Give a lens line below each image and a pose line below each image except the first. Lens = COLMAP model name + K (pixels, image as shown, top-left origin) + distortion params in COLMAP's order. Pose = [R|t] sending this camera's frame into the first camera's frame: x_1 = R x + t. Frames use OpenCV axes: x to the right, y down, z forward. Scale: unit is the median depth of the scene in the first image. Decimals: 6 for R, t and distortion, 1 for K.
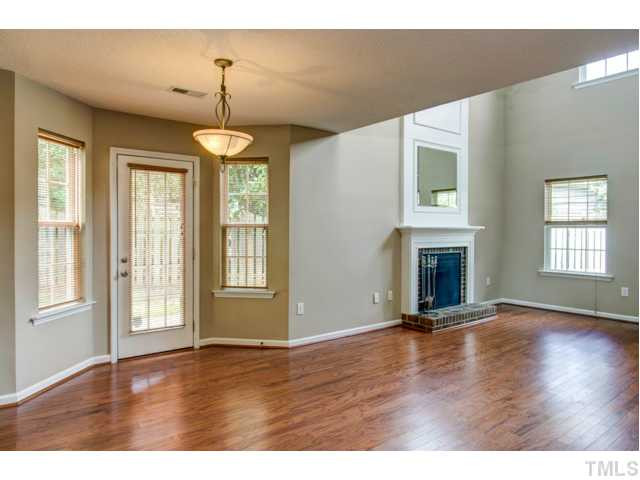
lens RADIAL K [[398.7, 0, 309.3], [0, 398.7, 231.3], [0, 0, 1]] dist [0.000963, -0.006958]
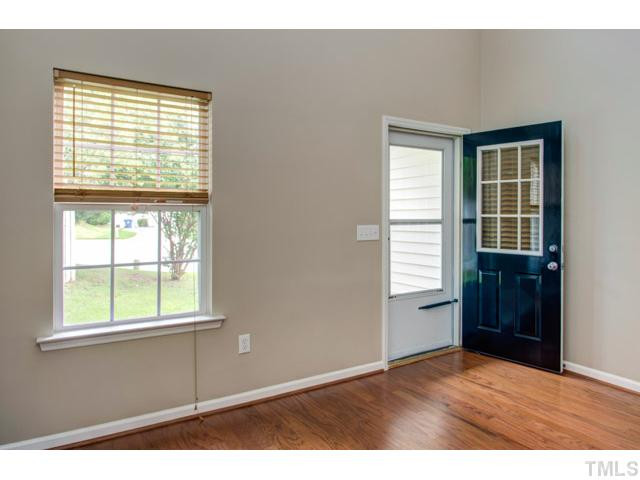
lens RADIAL K [[431.1, 0, 350.2], [0, 431.1, 218.3], [0, 0, 1]] dist [0.000431, -0.000996]
pose [[0.054808, -0.003776, 0.998490, 0.300808], [0.004632, 0.999983, 0.003527, -0.001258], [-0.998486, 0.004432, 0.054824, 0.911742]]
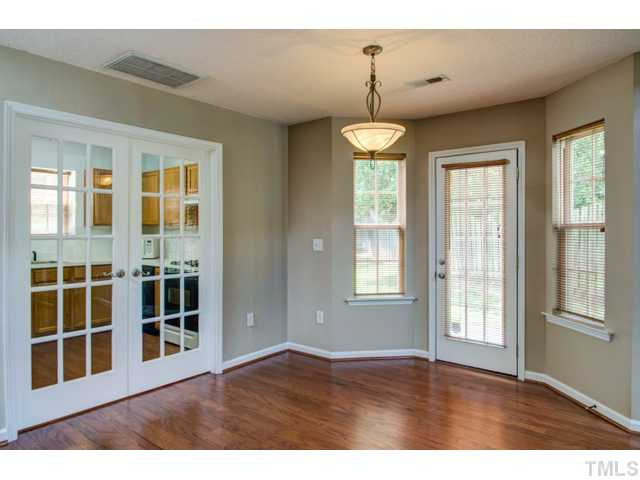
lens RADIAL K [[431.1, 0, 330.4], [0, 431.1, 235.0], [0, 0, 1]] dist [0.000431, -0.000996]
pose [[0.266407, 0.002369, -0.963858, 0.379868], [-0.007448, 0.999972, 0.000399, 0.004004], [0.963832, 0.007073, 0.266417, 0.335149]]
